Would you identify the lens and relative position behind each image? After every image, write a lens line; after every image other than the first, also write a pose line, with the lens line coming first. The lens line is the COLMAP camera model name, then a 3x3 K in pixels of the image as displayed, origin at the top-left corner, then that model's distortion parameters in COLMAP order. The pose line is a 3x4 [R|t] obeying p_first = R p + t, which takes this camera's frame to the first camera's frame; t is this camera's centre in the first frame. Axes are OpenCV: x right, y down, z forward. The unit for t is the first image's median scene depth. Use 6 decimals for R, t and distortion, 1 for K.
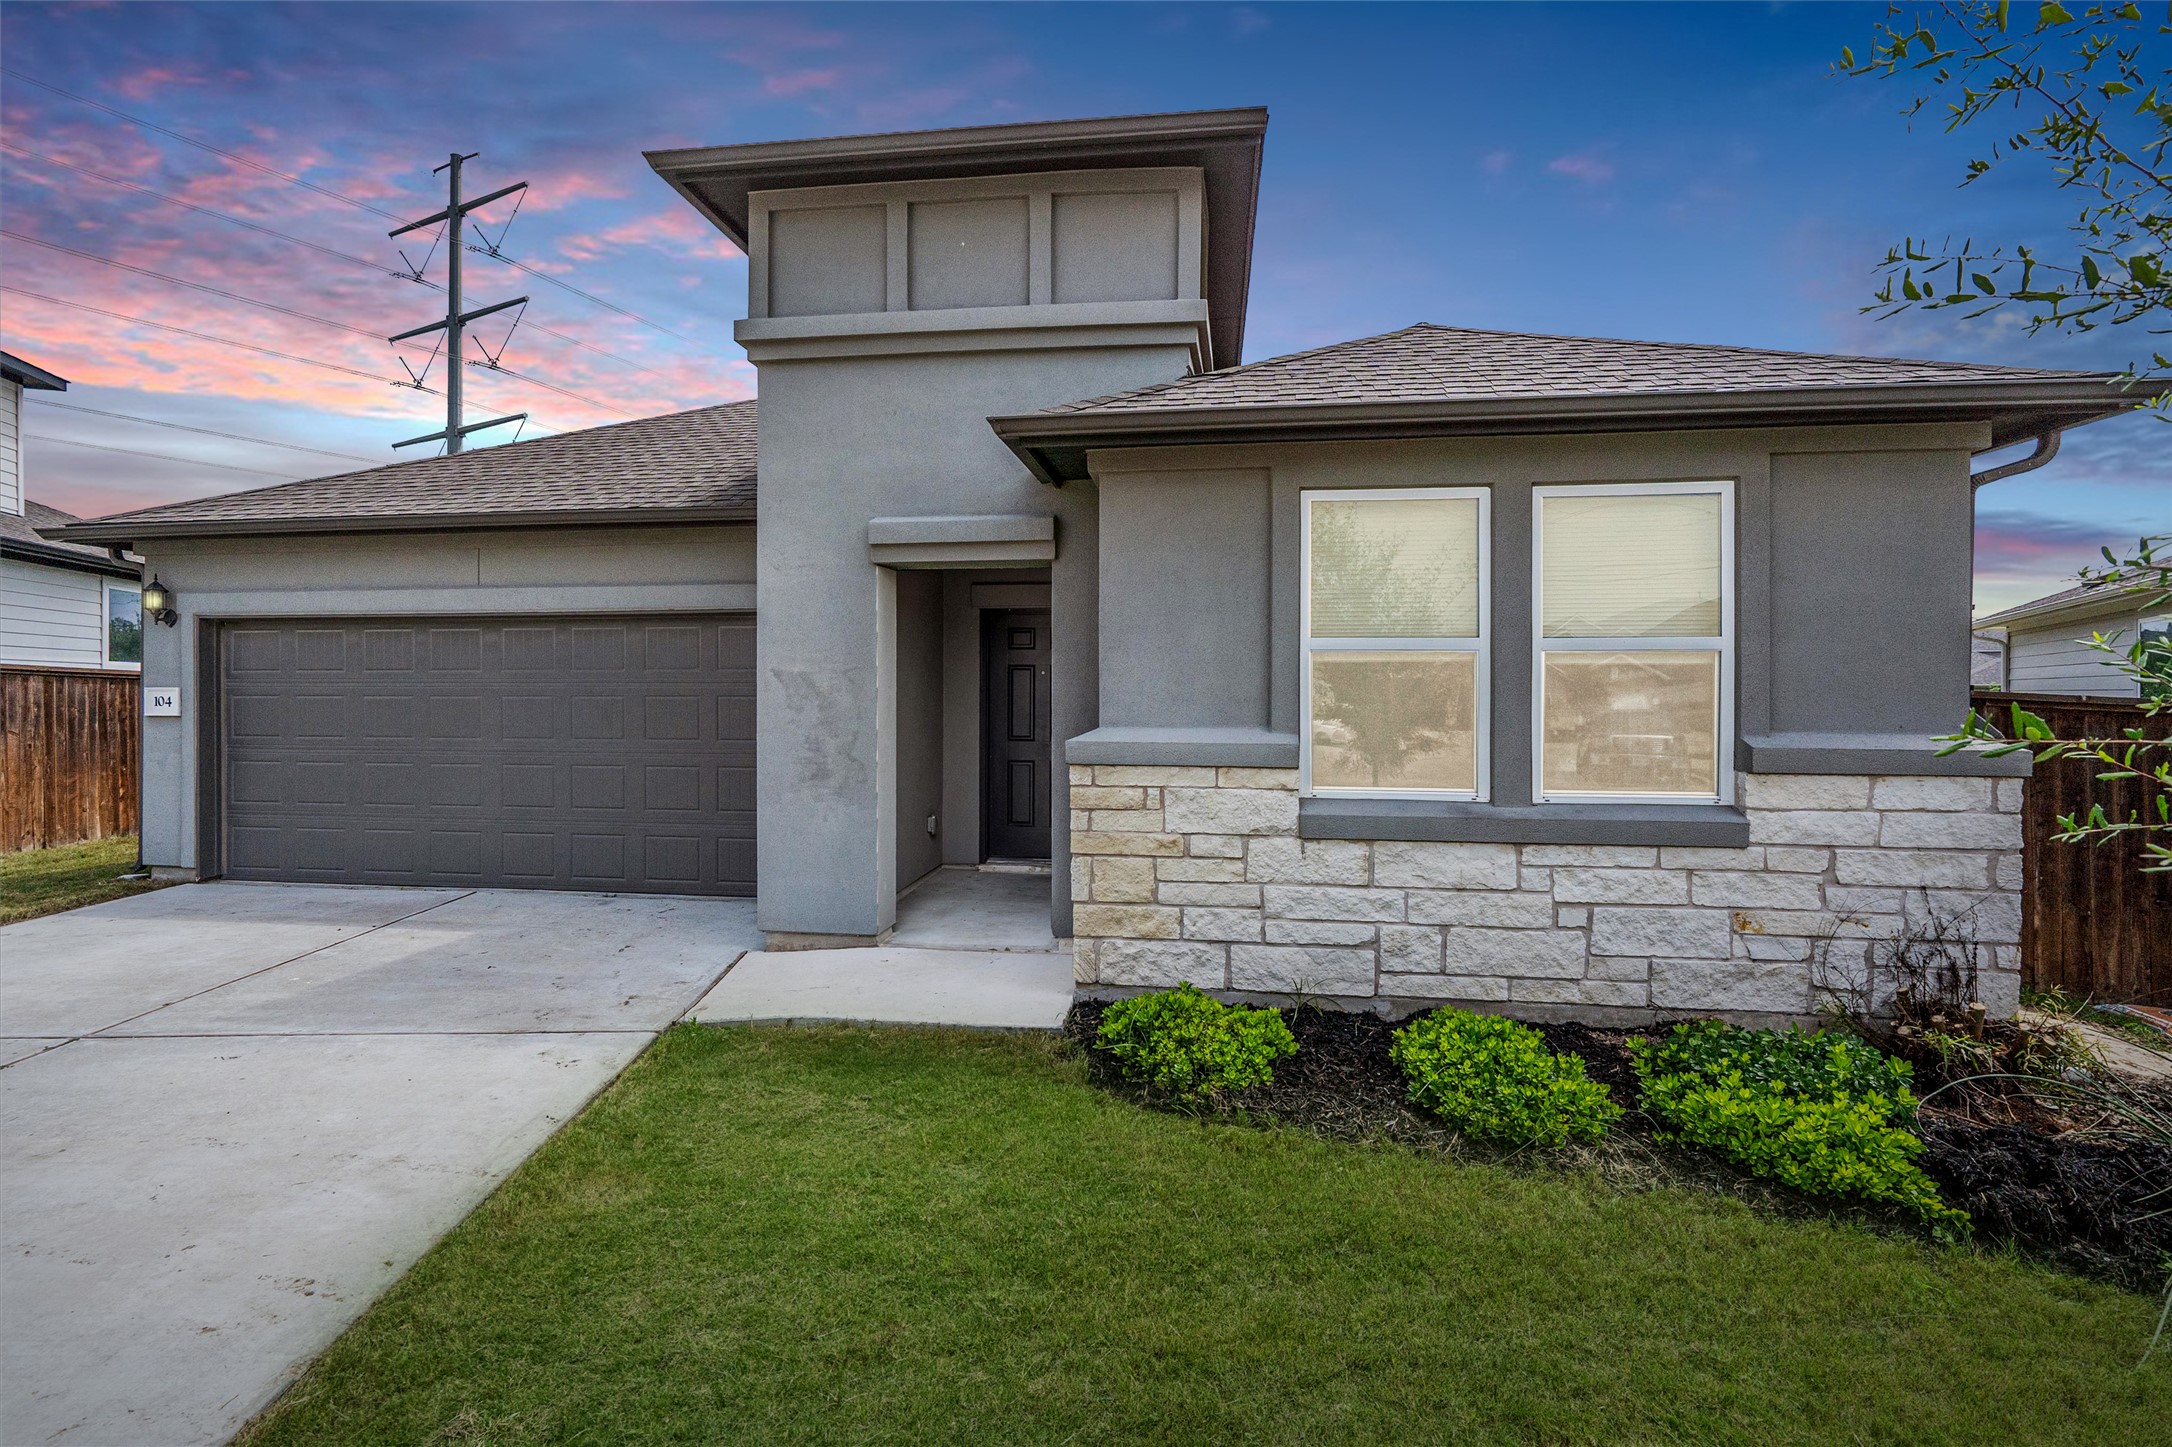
lens RADIAL K [[1076.6, 0, 1086.0], [0, 1076.6, 723.5], [0, 0, 1]] dist [-0.001292, -0.001103]
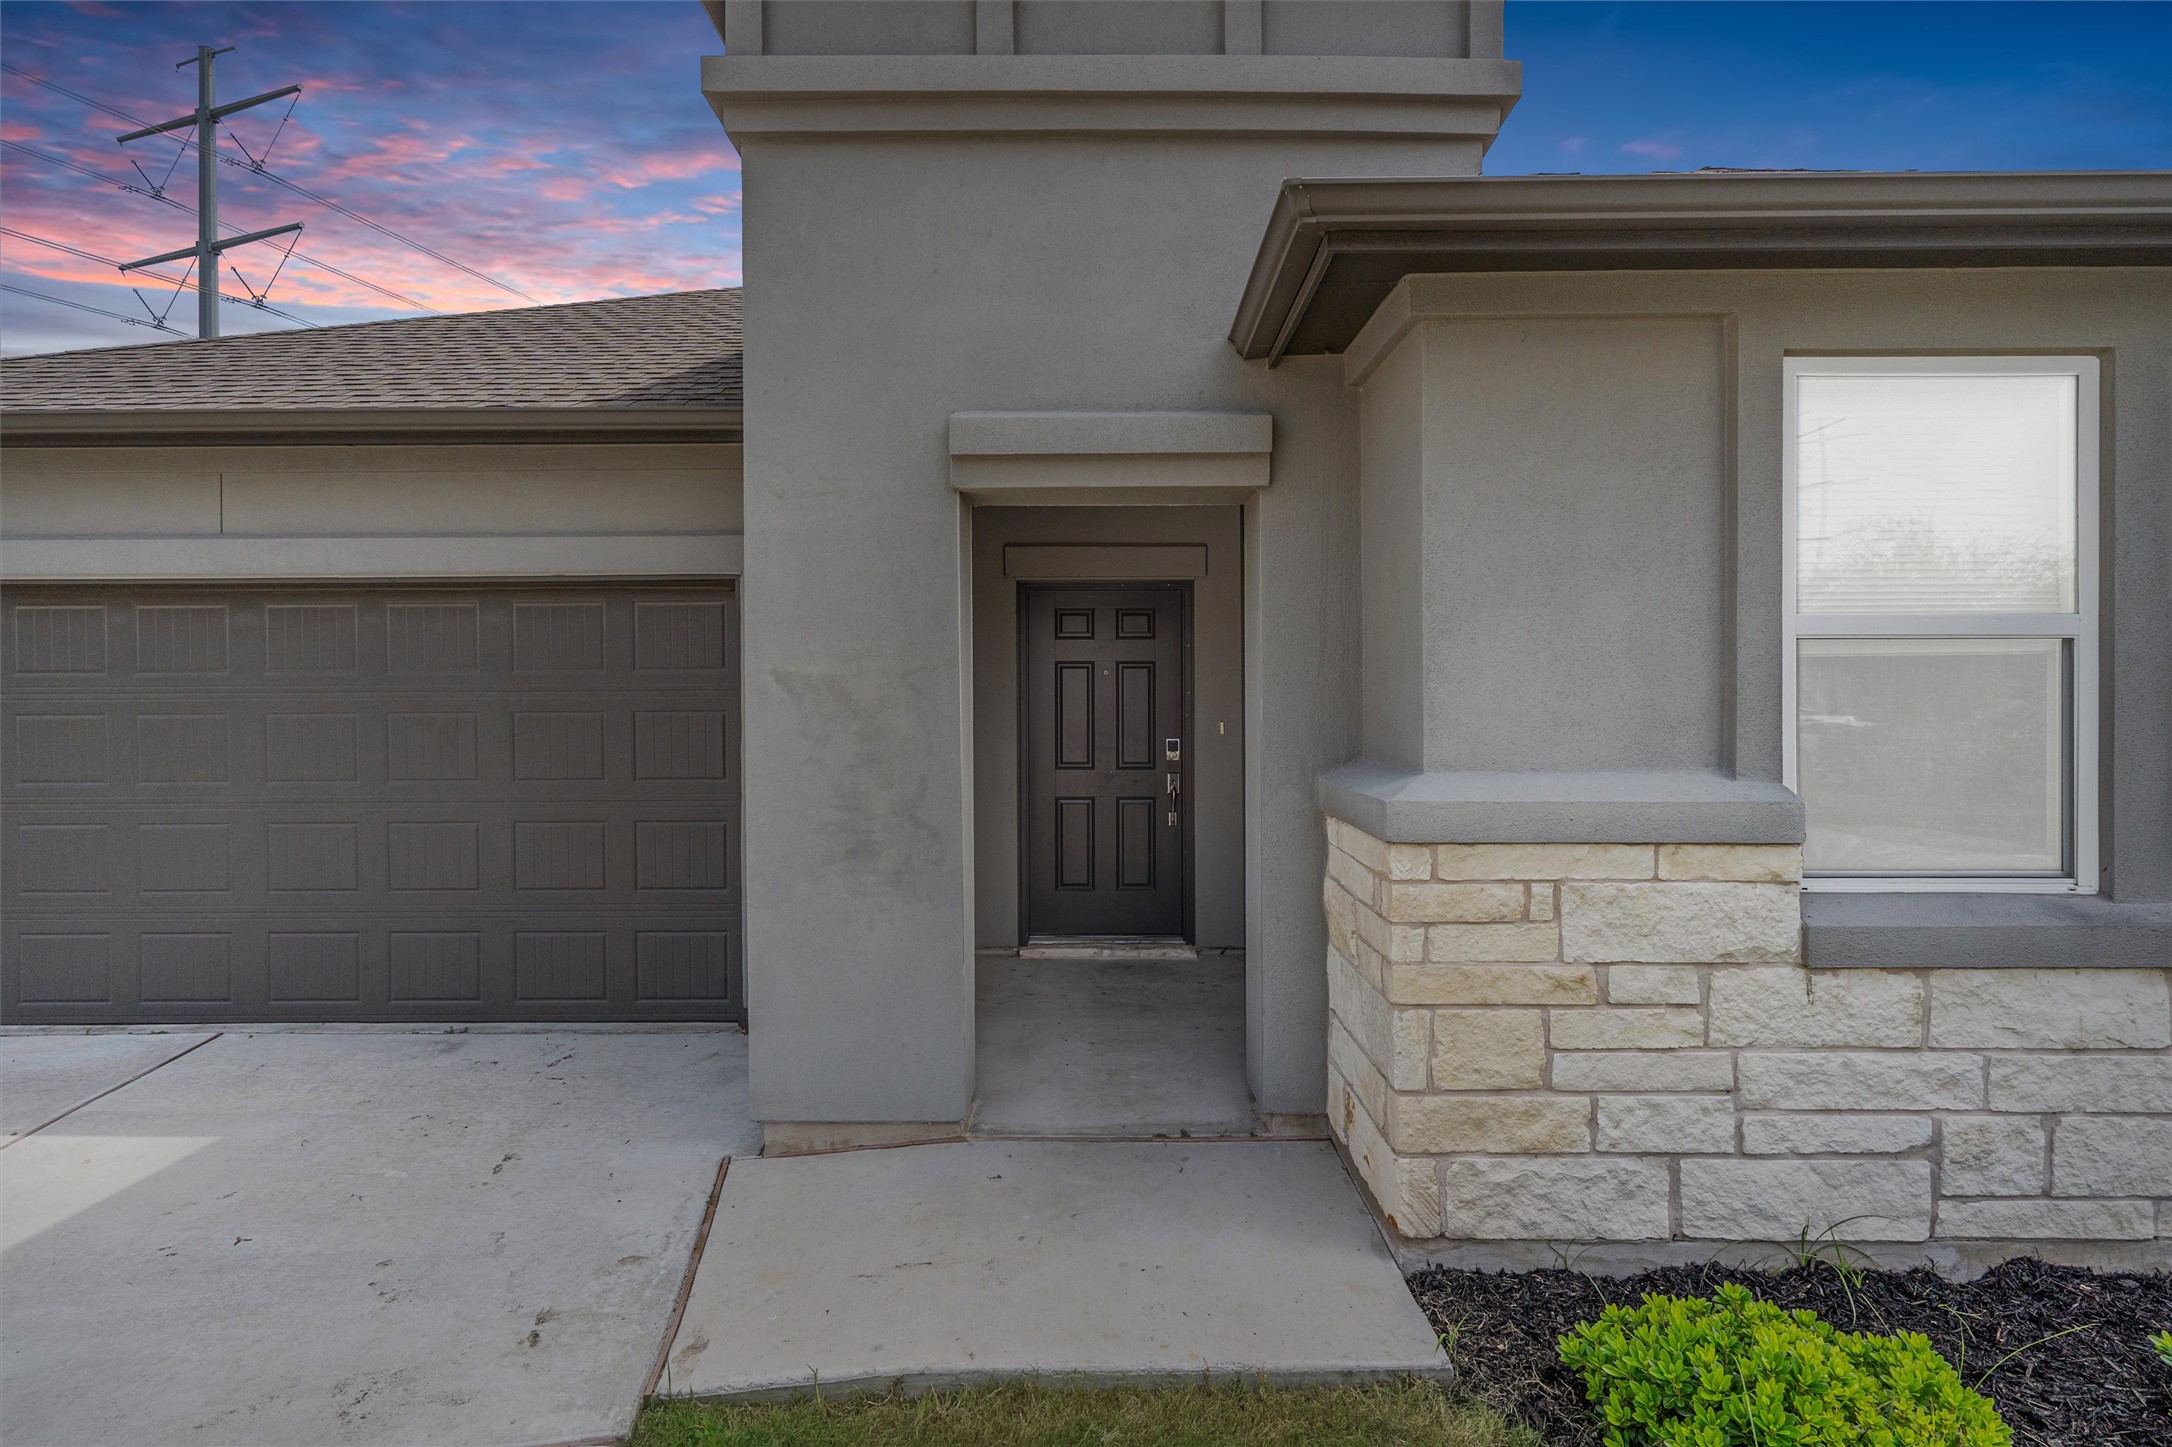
lens RADIAL K [[1083.5, 0, 1086.0], [0, 1083.5, 723.5], [0, 0, 1]] dist [0.004935, -0.000017]
pose [[0.989944, -0.009506, 0.141137, -0.252607], [0.009133, 0.999953, 0.003287, -0.026911], [-0.141161, -0.001965, 0.989985, 0.485502]]
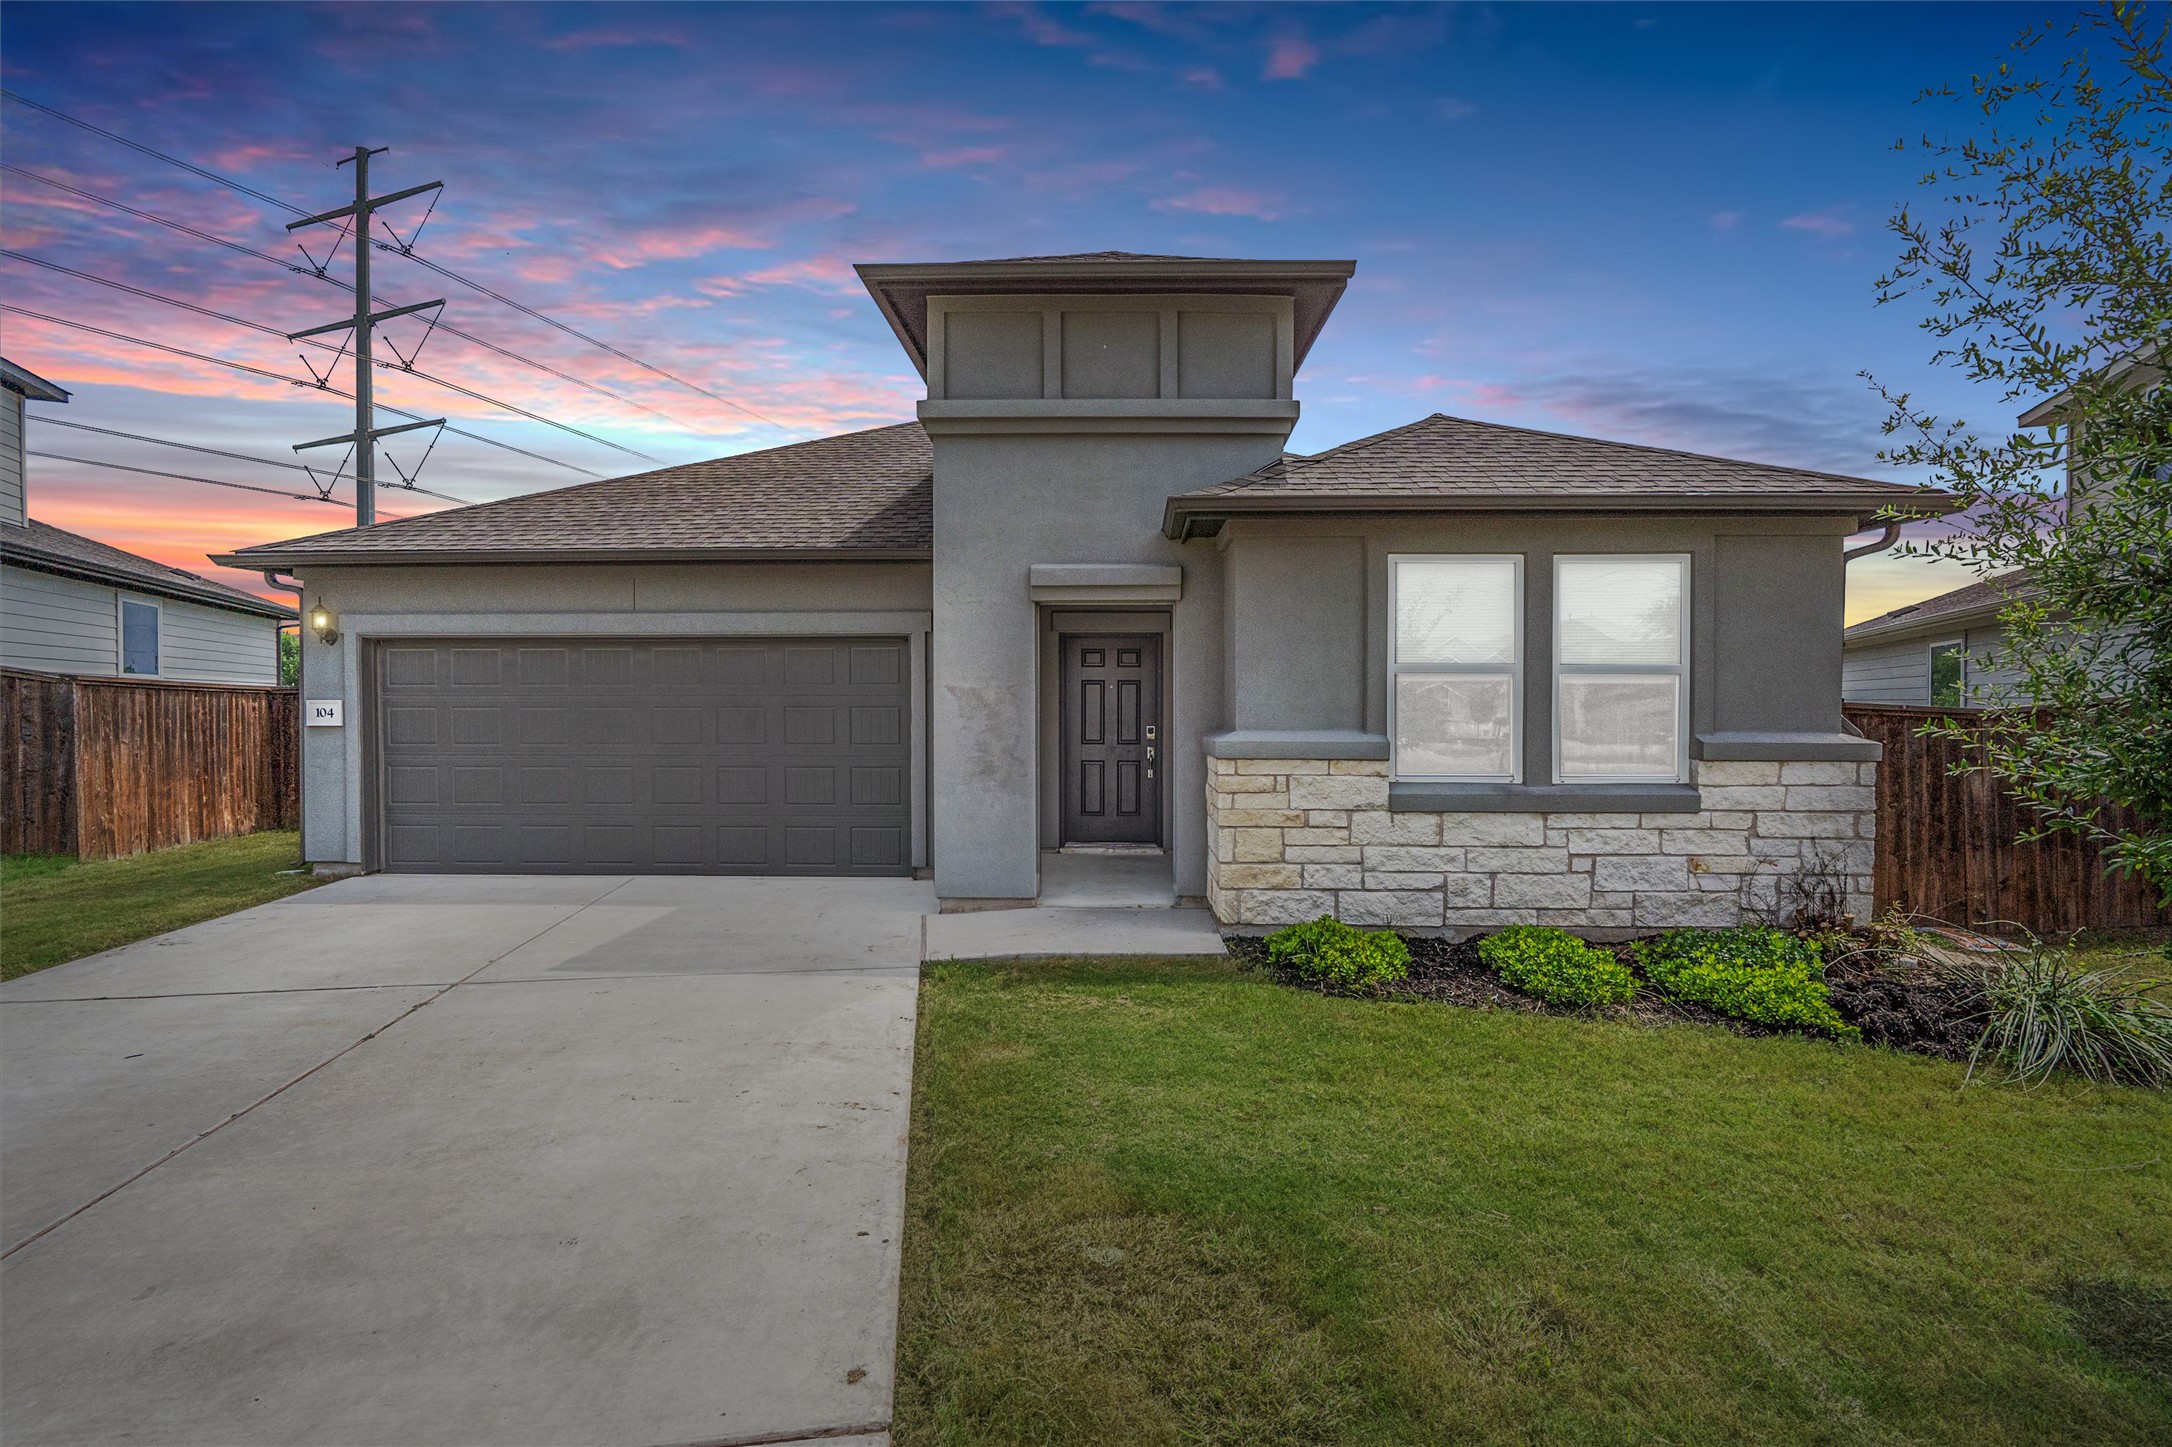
lens RADIAL K [[1070.4, 0, 1096.0], [0, 1070.4, 746.3], [0, 0, 1]] dist [-0.002477, -0.000318]
pose [[0.992637, -0.006109, 0.120973, -0.329952], [0.004522, 0.999900, 0.013392, 0.004457], [-0.121043, -0.012746, 0.992565, -0.291816]]
